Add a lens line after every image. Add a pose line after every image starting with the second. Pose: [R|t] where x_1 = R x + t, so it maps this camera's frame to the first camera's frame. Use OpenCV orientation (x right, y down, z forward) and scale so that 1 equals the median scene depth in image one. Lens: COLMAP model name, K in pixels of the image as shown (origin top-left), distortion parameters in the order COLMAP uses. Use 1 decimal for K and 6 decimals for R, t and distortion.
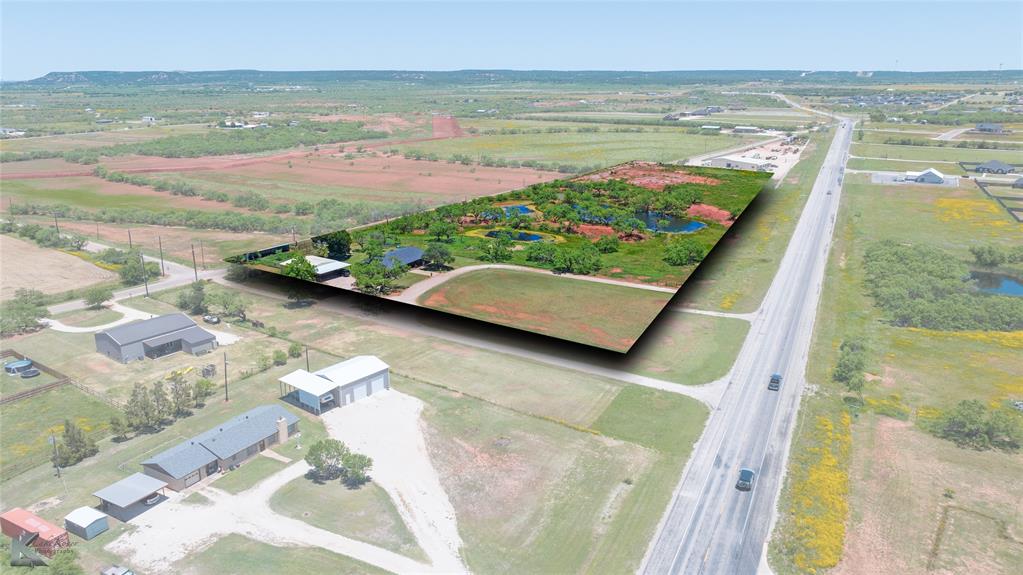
lens RADIAL K [[742.1, 0, 518.1], [0, 742.1, 287.5], [0, 0, 1]] dist [-0.016768, 0.001975]
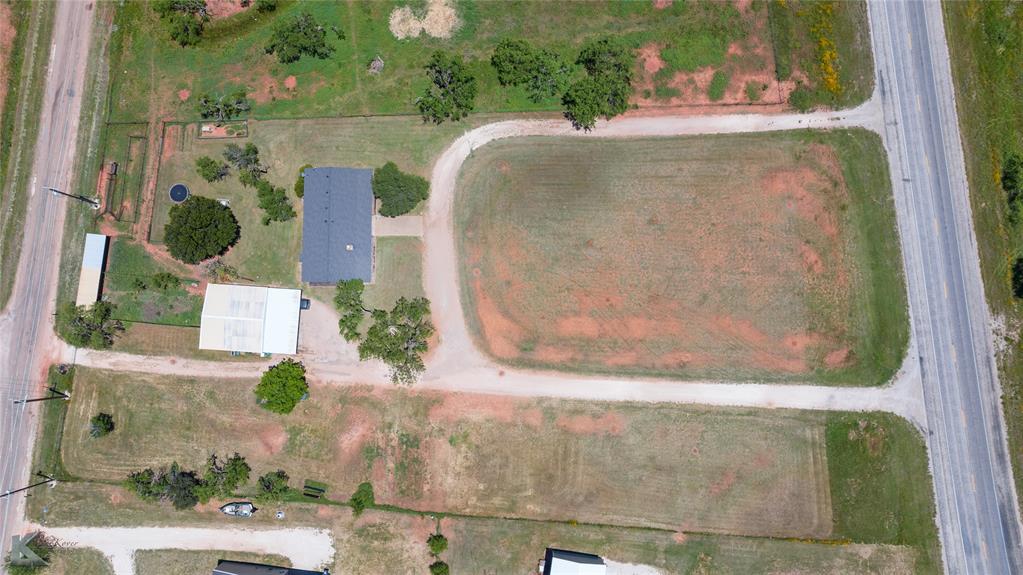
lens RADIAL K [[729.0, 0, 515.8], [0, 729.0, 292.0], [0, 0, 1]] dist [-0.043954, 0.055030]
pose [[0.862483, -0.504992, 0.033259, -0.106998], [0.137814, 0.297593, 0.944693, -0.662660], [-0.486961, -0.810198, 0.326264, 0.844461]]
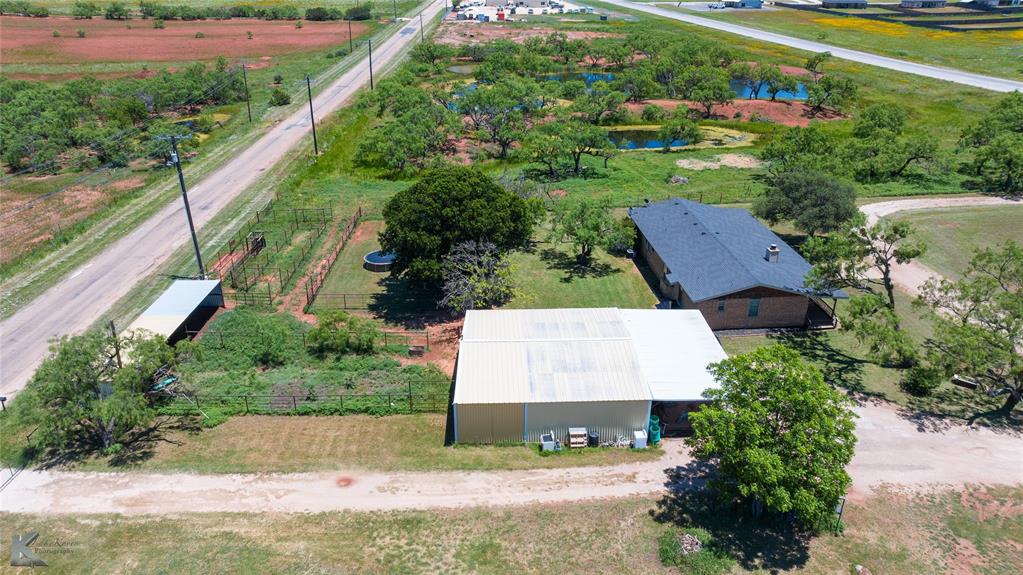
lens RADIAL K [[717.8, 0, 516.7], [0, 717.8, 292.0], [0, 0, 1]] dist [-0.016496, 0.001570]
pose [[0.801842, -0.250041, 0.542705, -0.480045], [0.158066, 0.964643, 0.210901, -0.087726], [-0.576250, -0.083326, 0.813014, 0.995359]]
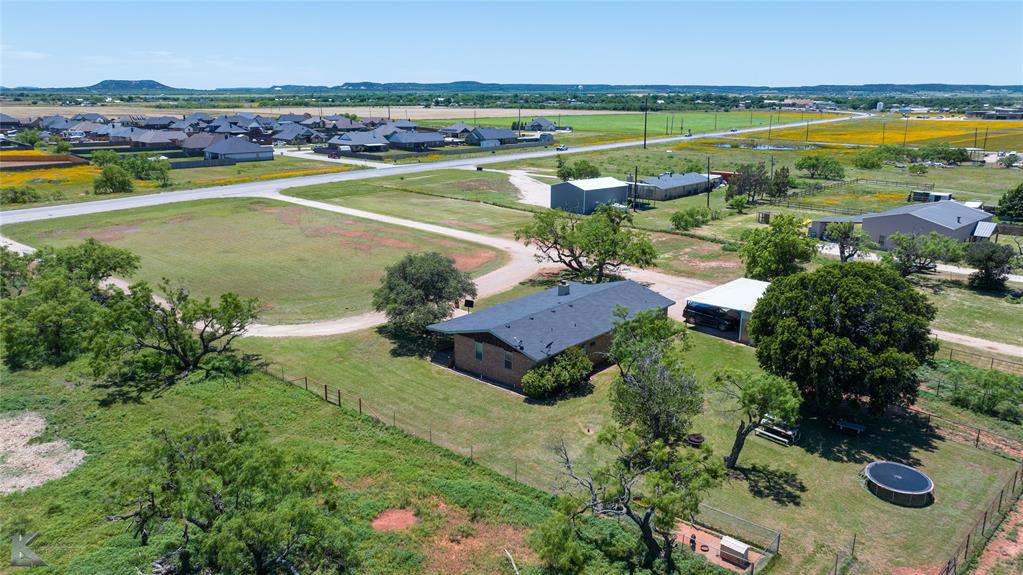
lens RADIAL K [[717.8, 0, 516.7], [0, 717.8, 292.0], [0, 0, 1]] dist [-0.016496, 0.001570]
pose [[-0.983541, -0.054050, 0.172410, -0.244315], [0.044720, 0.851699, 0.522120, -0.216158], [-0.175062, 0.521236, -0.835264, 1.521622]]
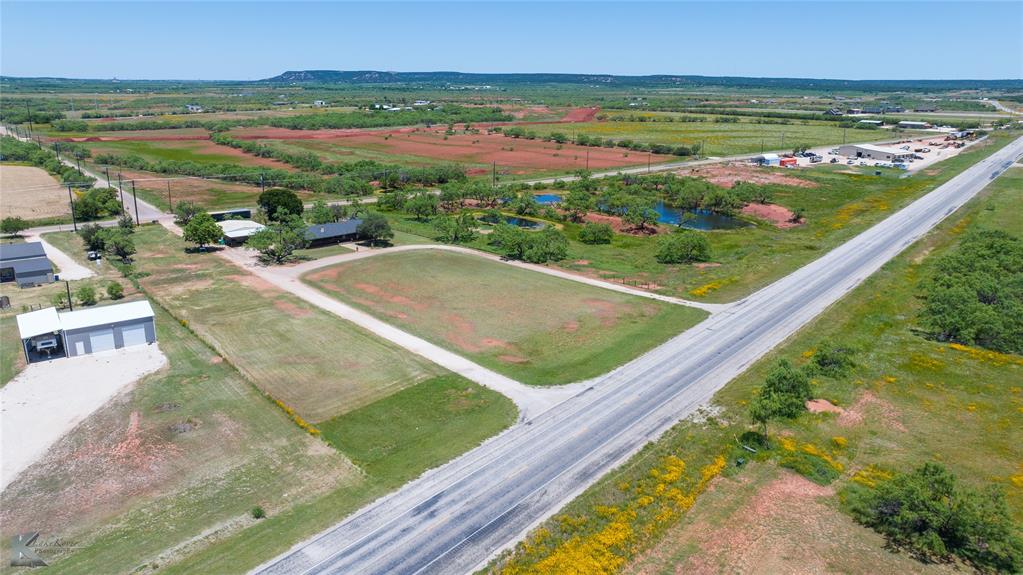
lens RADIAL K [[717.8, 0, 516.7], [0, 717.8, 292.0], [0, 0, 1]] dist [-0.016496, 0.001570]
pose [[0.966592, 0.086009, -0.241460, 0.307017], [-0.084454, 0.996286, 0.016799, 0.030581], [0.242008, 0.004154, 0.970265, 0.295857]]
